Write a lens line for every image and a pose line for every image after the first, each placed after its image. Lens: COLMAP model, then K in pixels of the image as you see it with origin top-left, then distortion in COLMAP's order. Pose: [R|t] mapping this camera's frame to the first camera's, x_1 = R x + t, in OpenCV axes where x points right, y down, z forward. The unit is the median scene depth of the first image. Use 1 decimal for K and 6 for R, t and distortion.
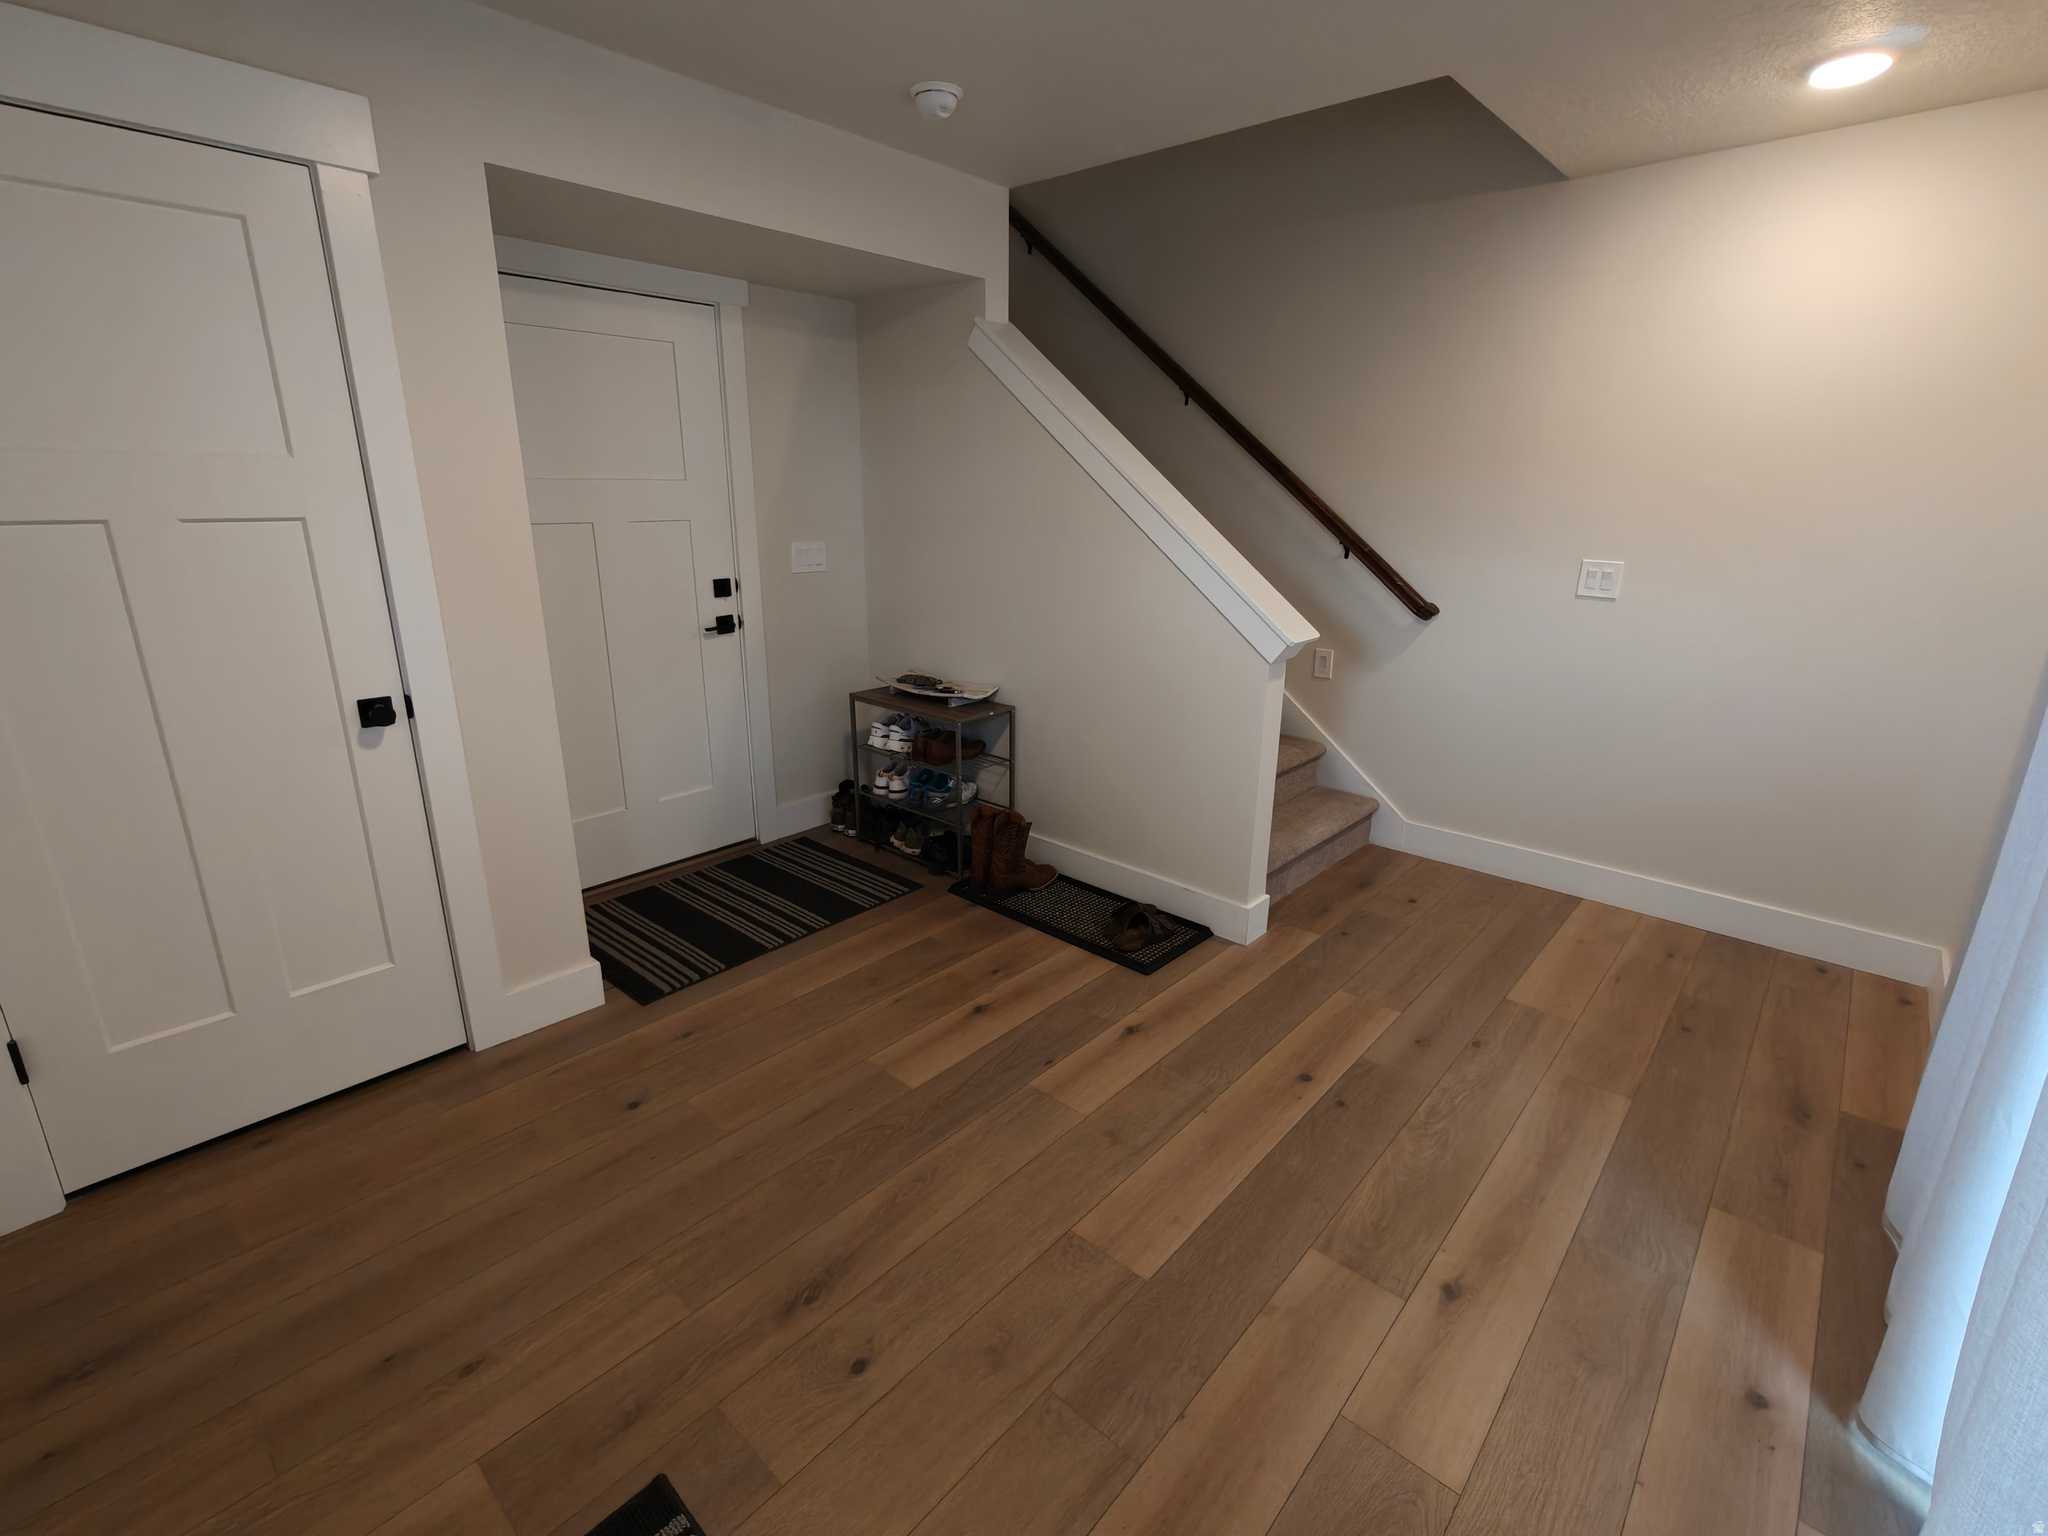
lens RADIAL K [[925.1, 0, 1032.6], [0, 925.1, 762.1], [0, 0, 1]] dist [0.002256, 0.000397]
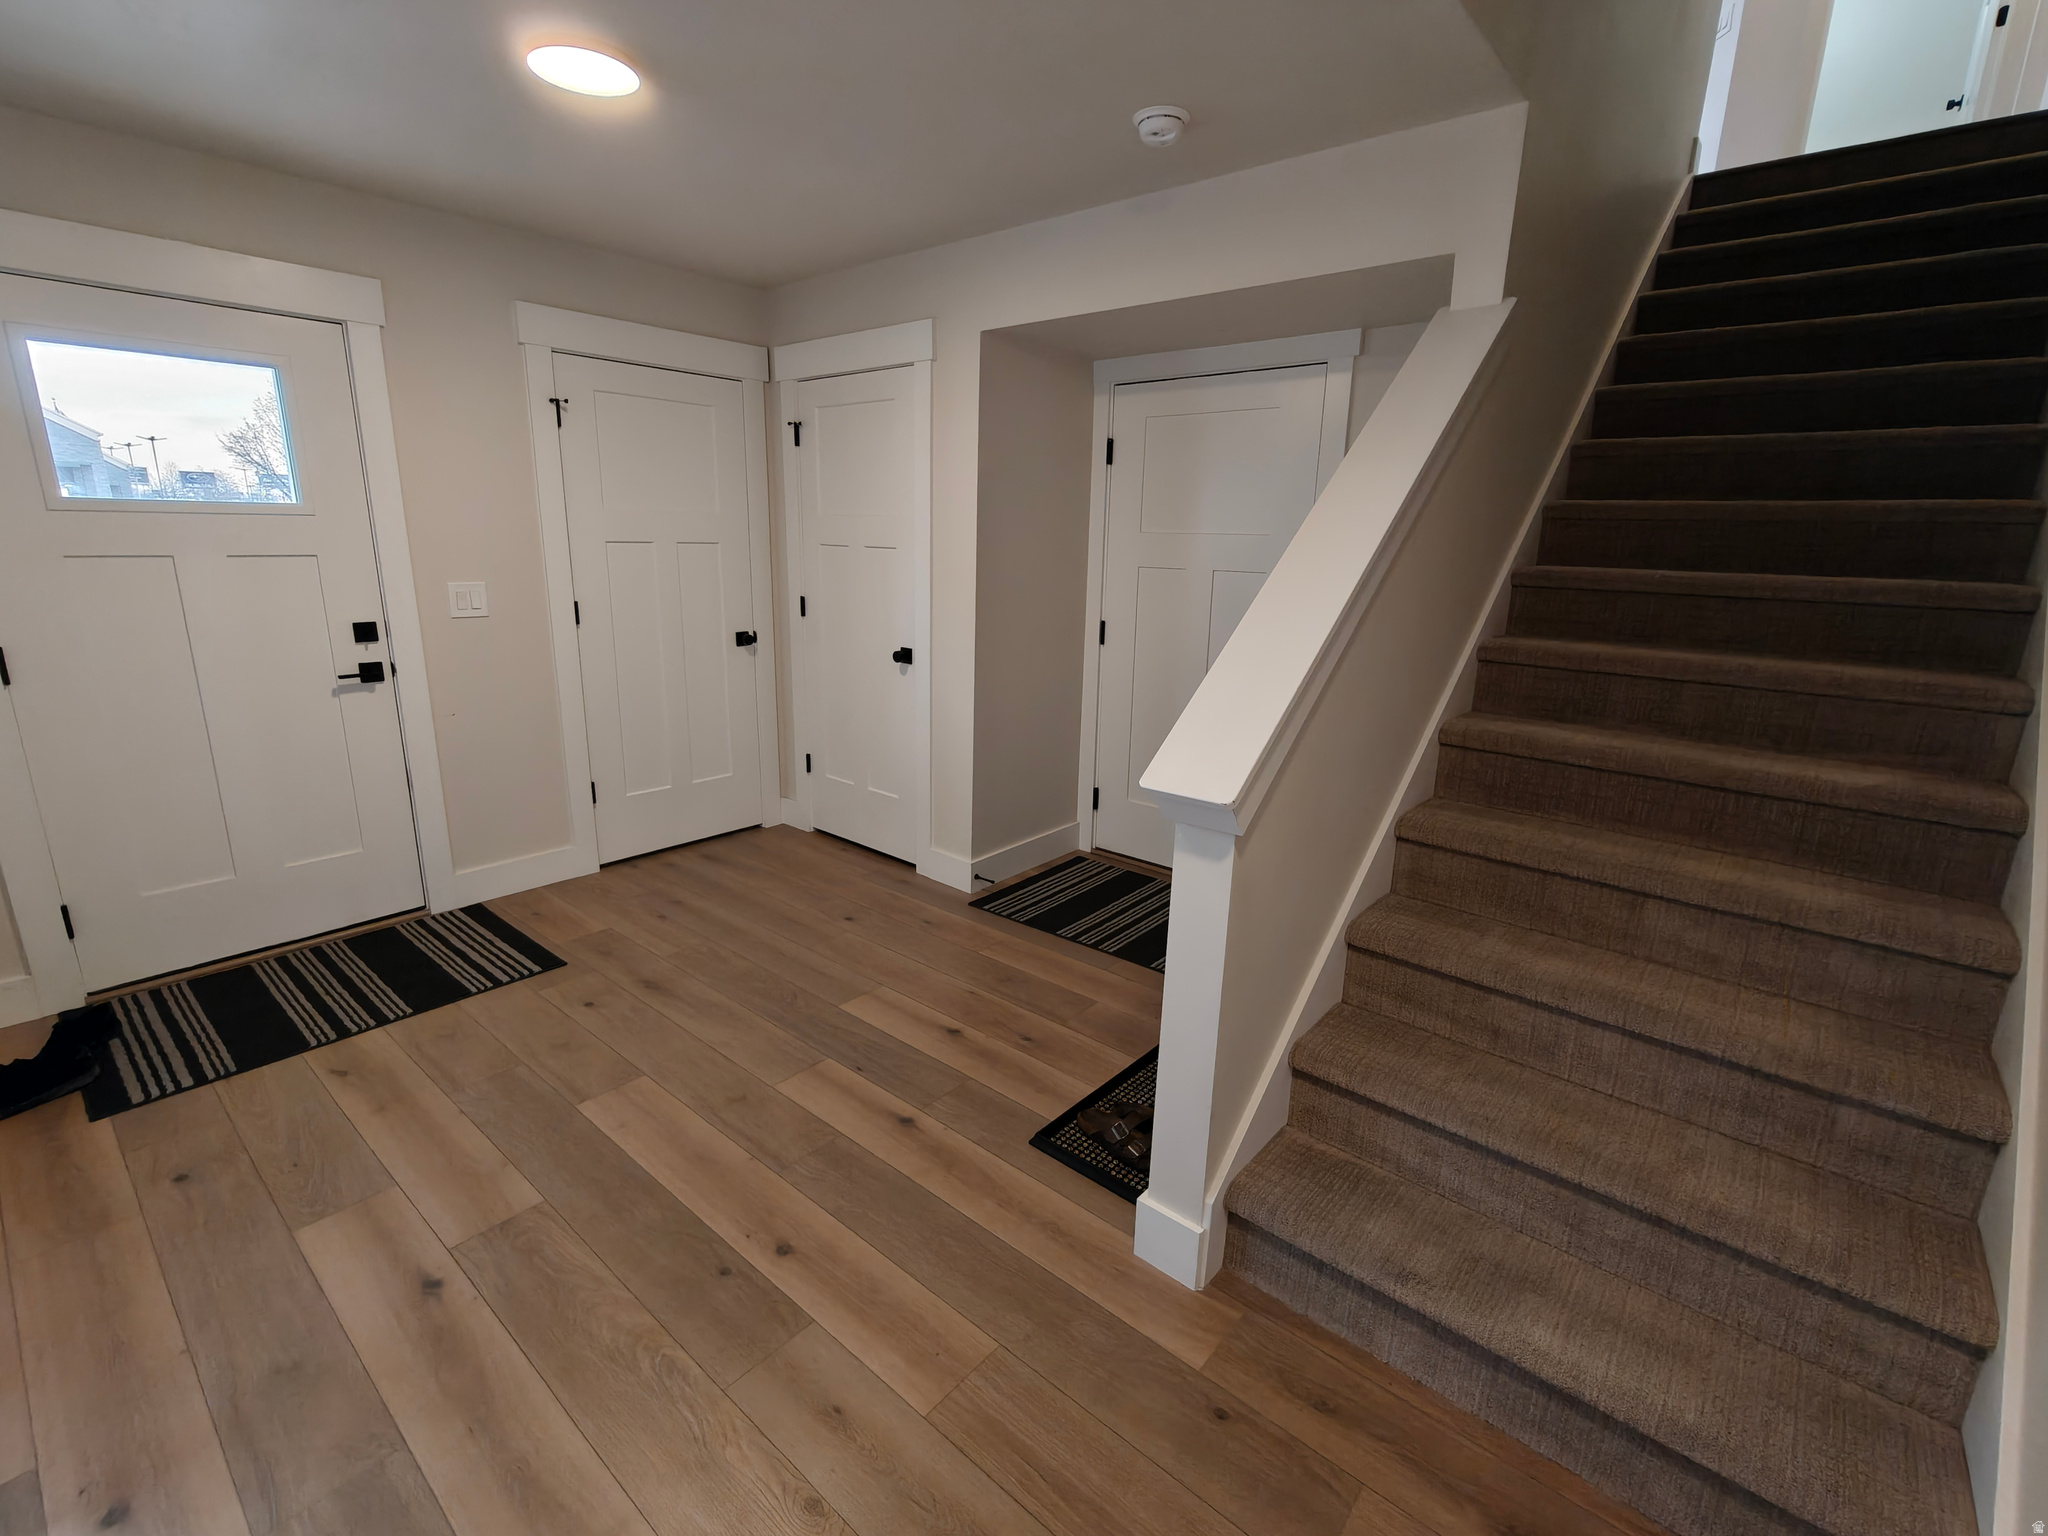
lens RADIAL K [[925.1, 0, 1030.8], [0, 925.1, 769.3], [0, 0, 1]] dist [0.002256, 0.000397]
pose [[0.024922, 0.234411, -0.971818, 1.072031], [-0.310184, 0.925954, 0.215394, -0.305999], [0.950350, 0.296075, 0.095787, 1.100617]]
